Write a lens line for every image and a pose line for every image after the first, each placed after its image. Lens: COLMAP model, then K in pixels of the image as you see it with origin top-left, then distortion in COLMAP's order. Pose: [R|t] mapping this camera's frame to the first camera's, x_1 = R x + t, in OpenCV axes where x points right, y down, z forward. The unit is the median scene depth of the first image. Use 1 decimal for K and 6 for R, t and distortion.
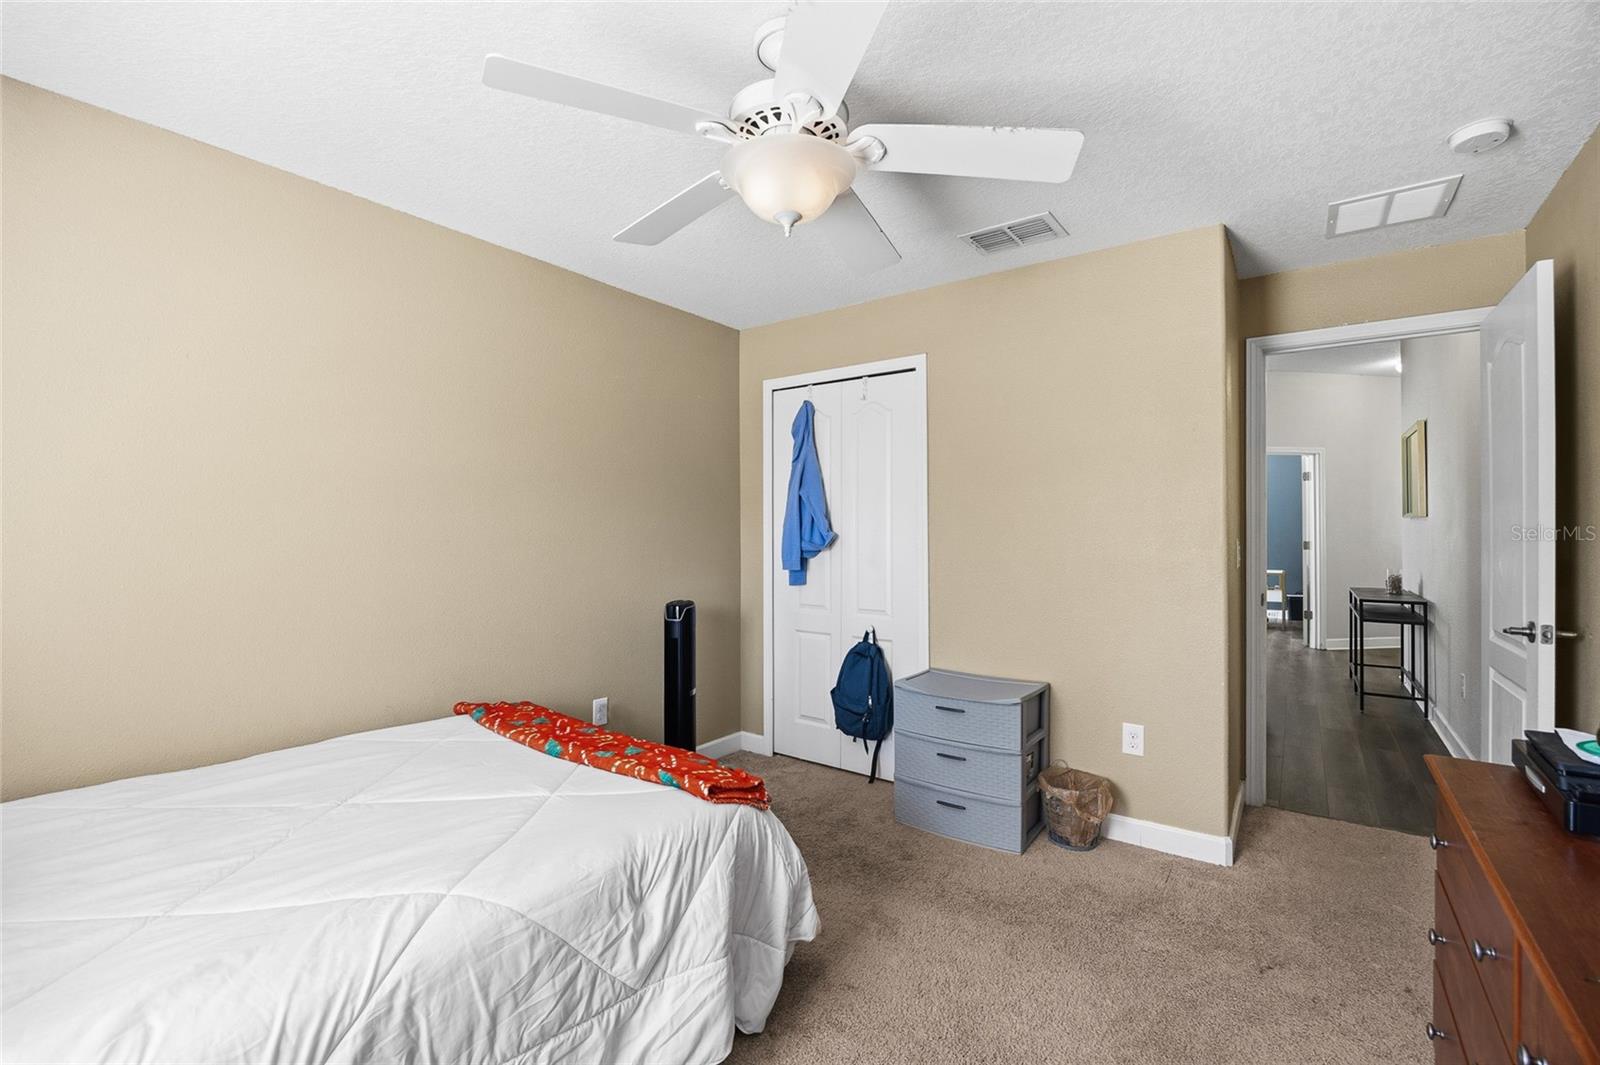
lens RADIAL K [[701.0, 0, 800.0], [0, 701.0, 532.5], [0, 0, 1]] dist [-0.011660, -0.000036]
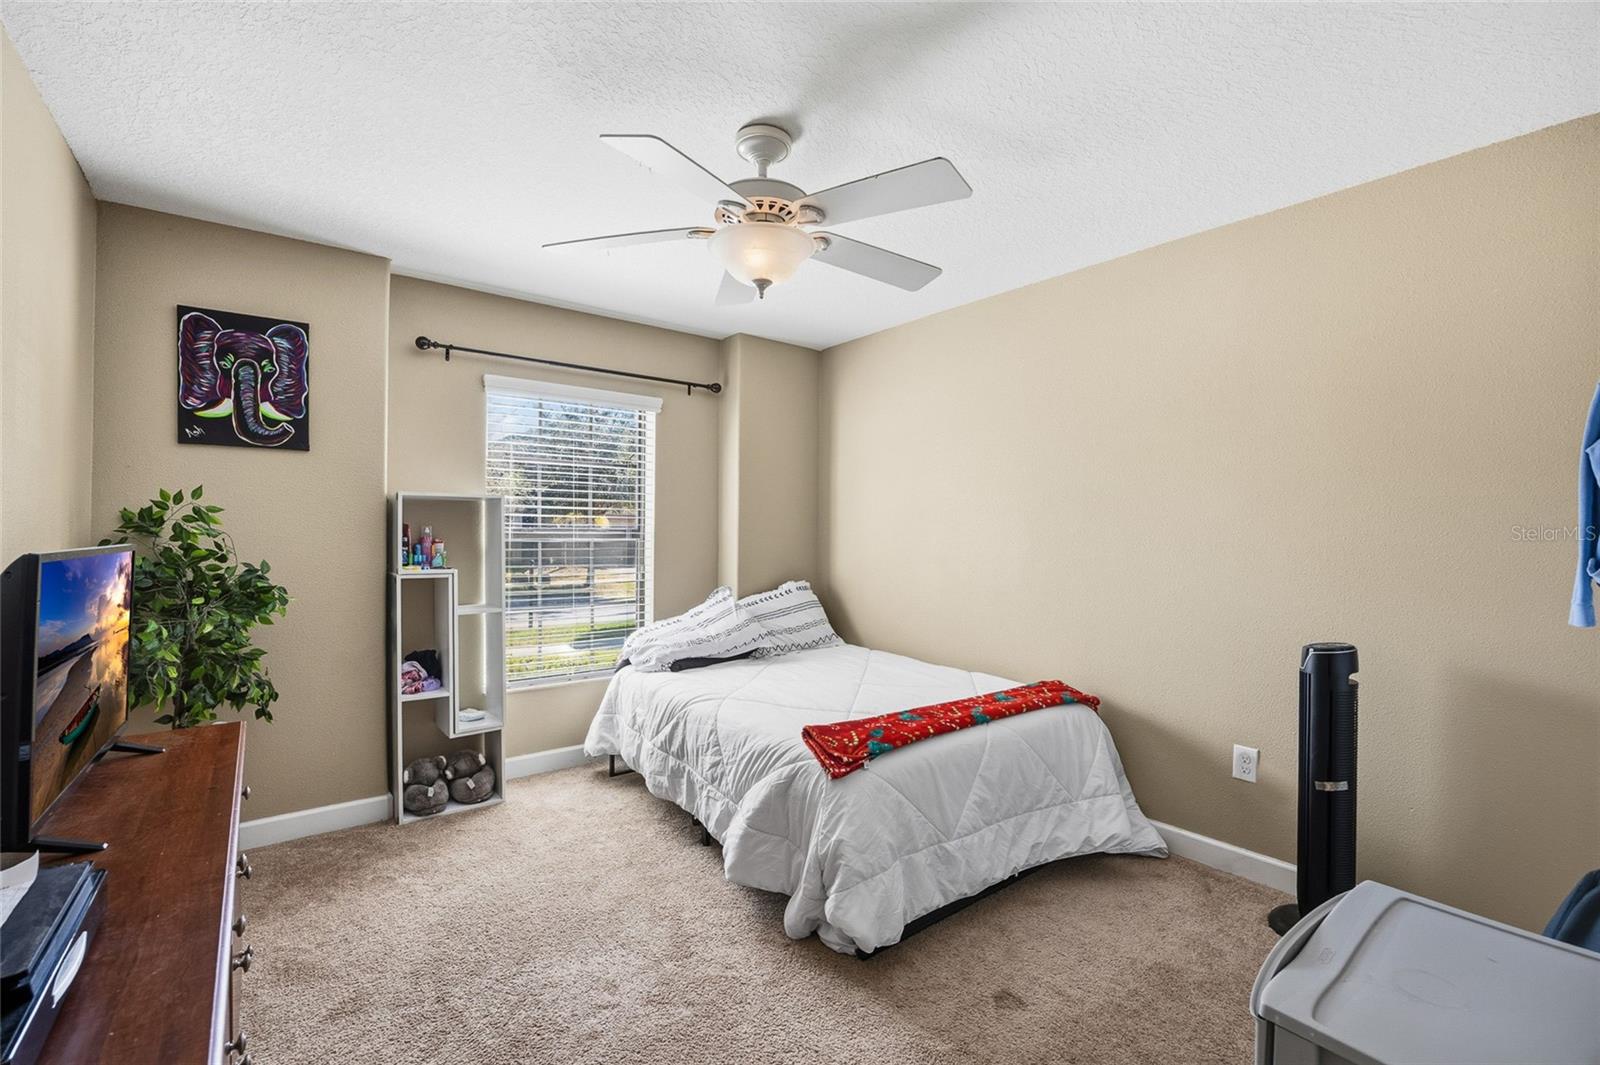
lens RADIAL K [[701.0, 0, 800.0], [0, 701.0, 532.5], [0, 0, 1]] dist [-0.011660, -0.000036]
pose [[-0.294461, -0.000944, -0.955663, 1.416428], [-0.006941, 0.999975, 0.001151, 0.004500], [0.955638, 0.006972, -0.294460, 1.754544]]
